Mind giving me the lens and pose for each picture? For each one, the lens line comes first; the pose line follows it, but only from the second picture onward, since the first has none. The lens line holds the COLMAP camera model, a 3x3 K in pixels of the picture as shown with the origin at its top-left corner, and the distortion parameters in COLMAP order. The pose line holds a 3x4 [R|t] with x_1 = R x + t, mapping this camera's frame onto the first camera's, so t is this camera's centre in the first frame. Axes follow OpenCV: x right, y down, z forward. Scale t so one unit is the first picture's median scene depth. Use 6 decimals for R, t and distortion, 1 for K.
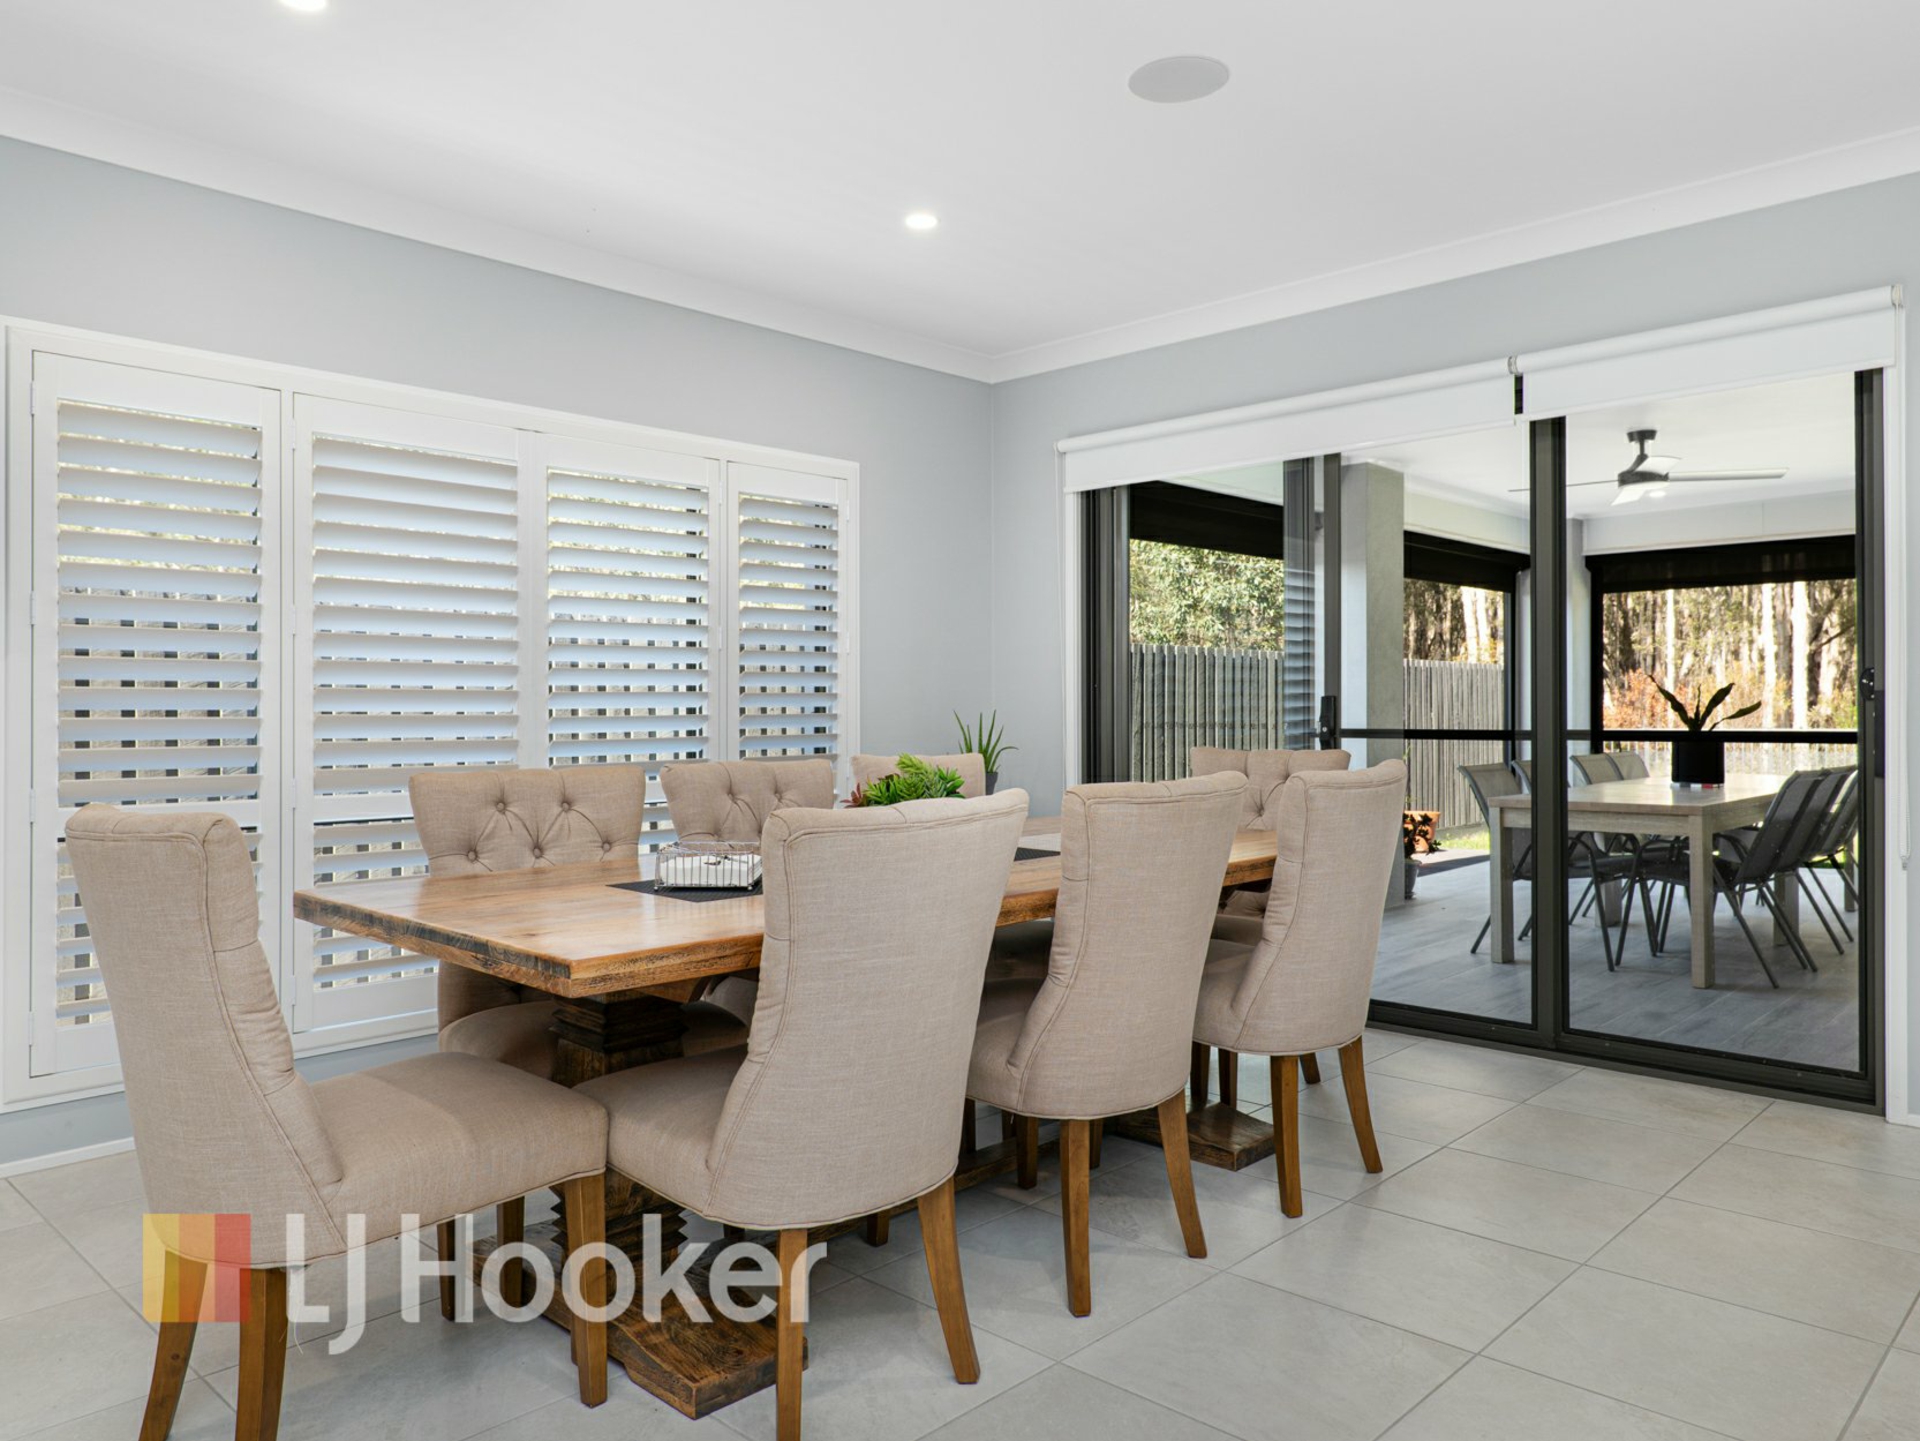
lens RADIAL K [[1318.3, 0, 968.7], [0, 1318.3, 712.4], [0, 0, 1]] dist [0.012457, 0.002951]
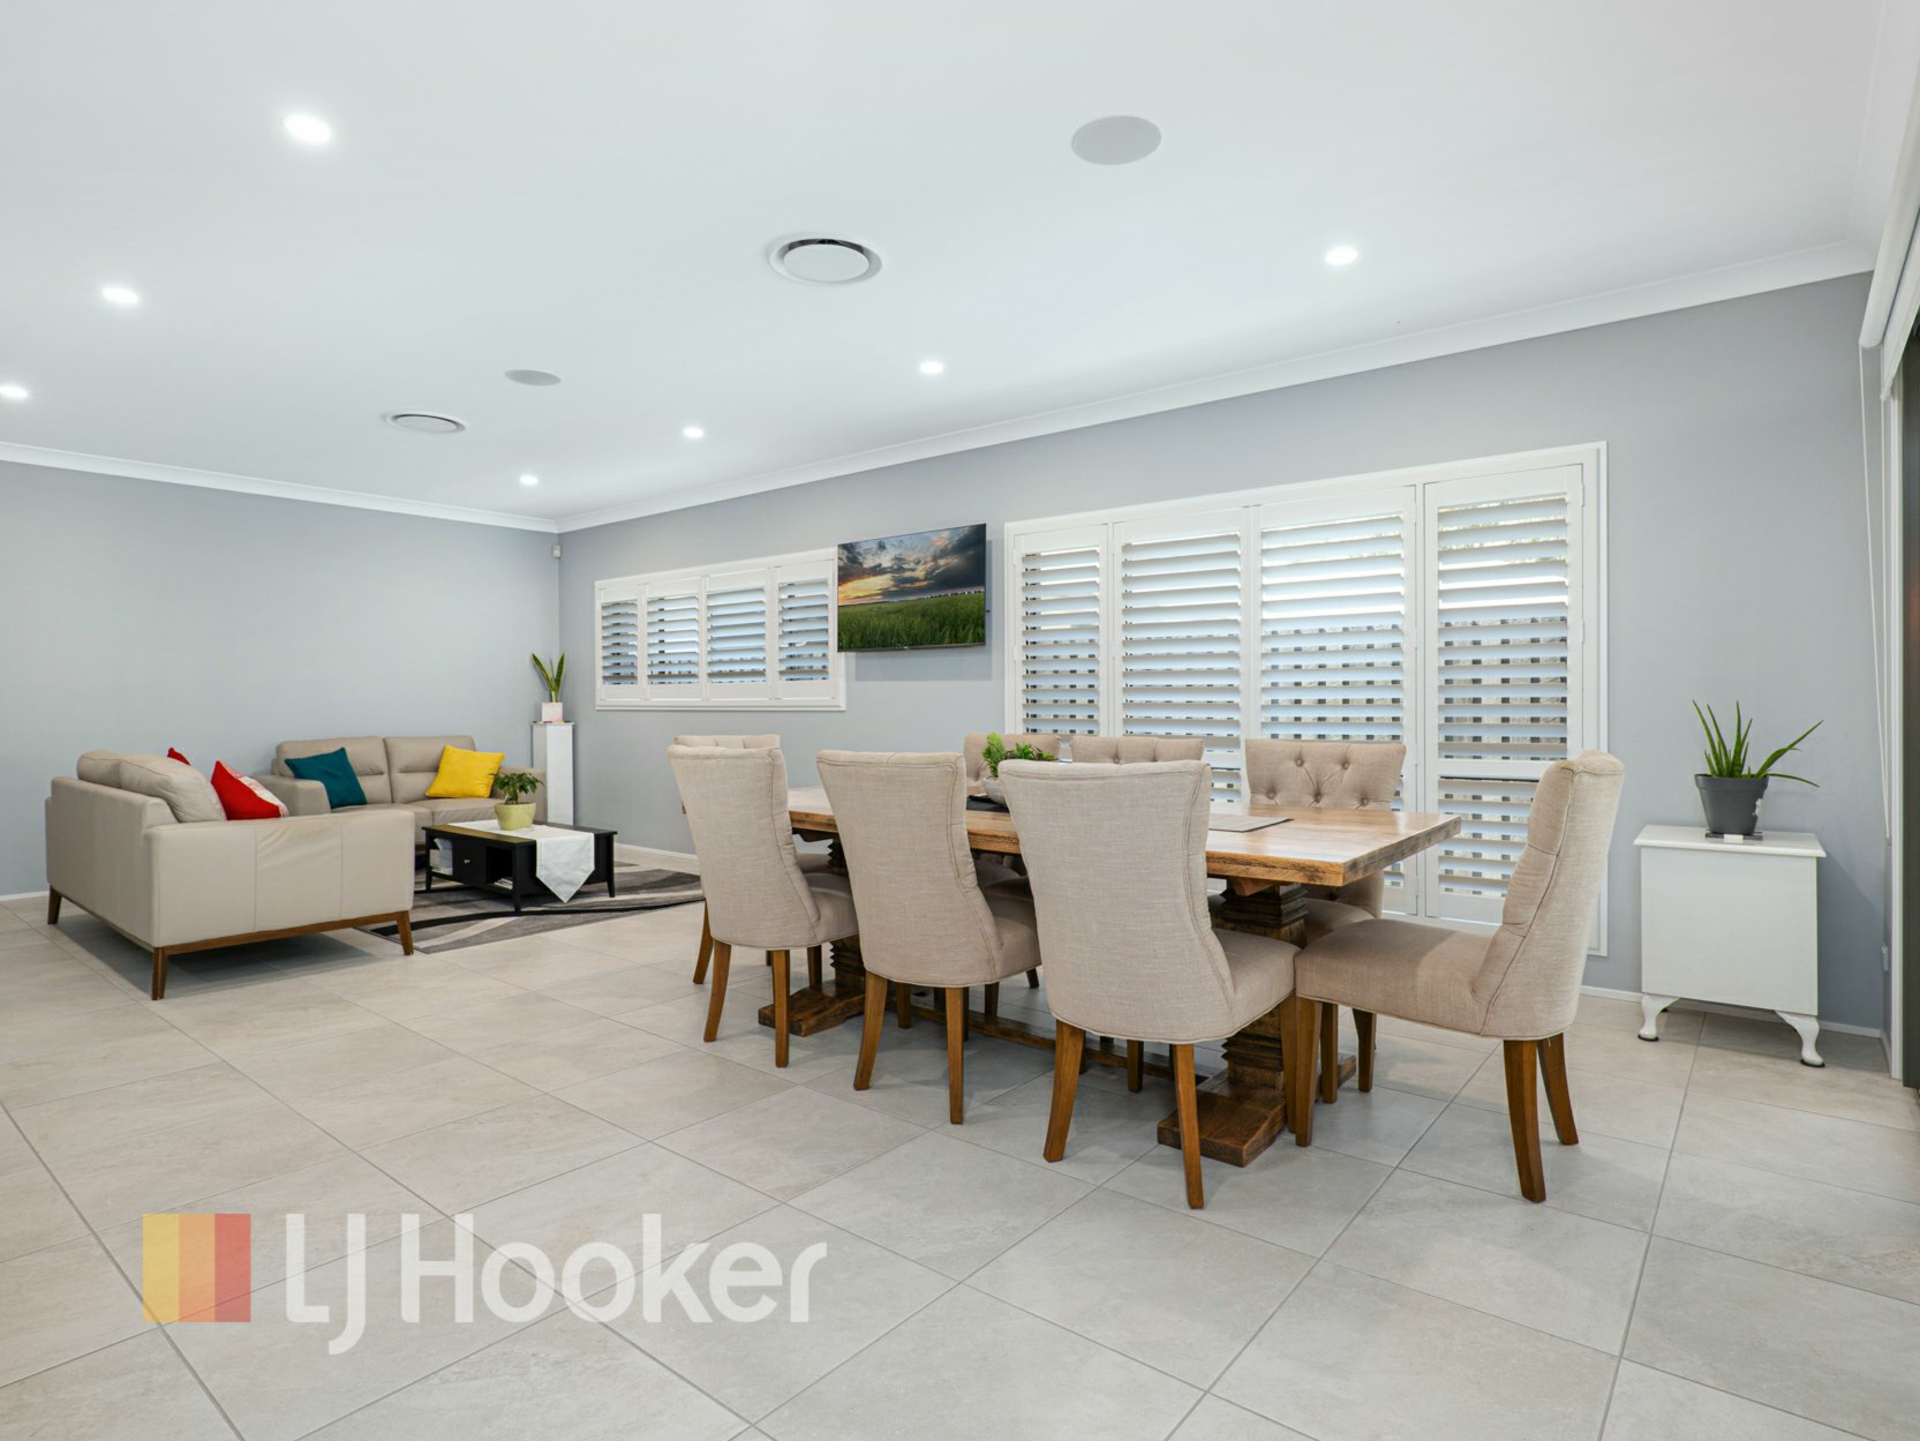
lens RADIAL K [[1033.4, 0, 974.1], [0, 1033.4, 706.0], [0, 0, 1]] dist [-0.006294, -0.001164]
pose [[0.100524, 0.014028, -0.994836, 0.772635], [0.000132, 0.999900, 0.014112, -0.010955], [0.994935, -0.001550, 0.100512, 0.594451]]
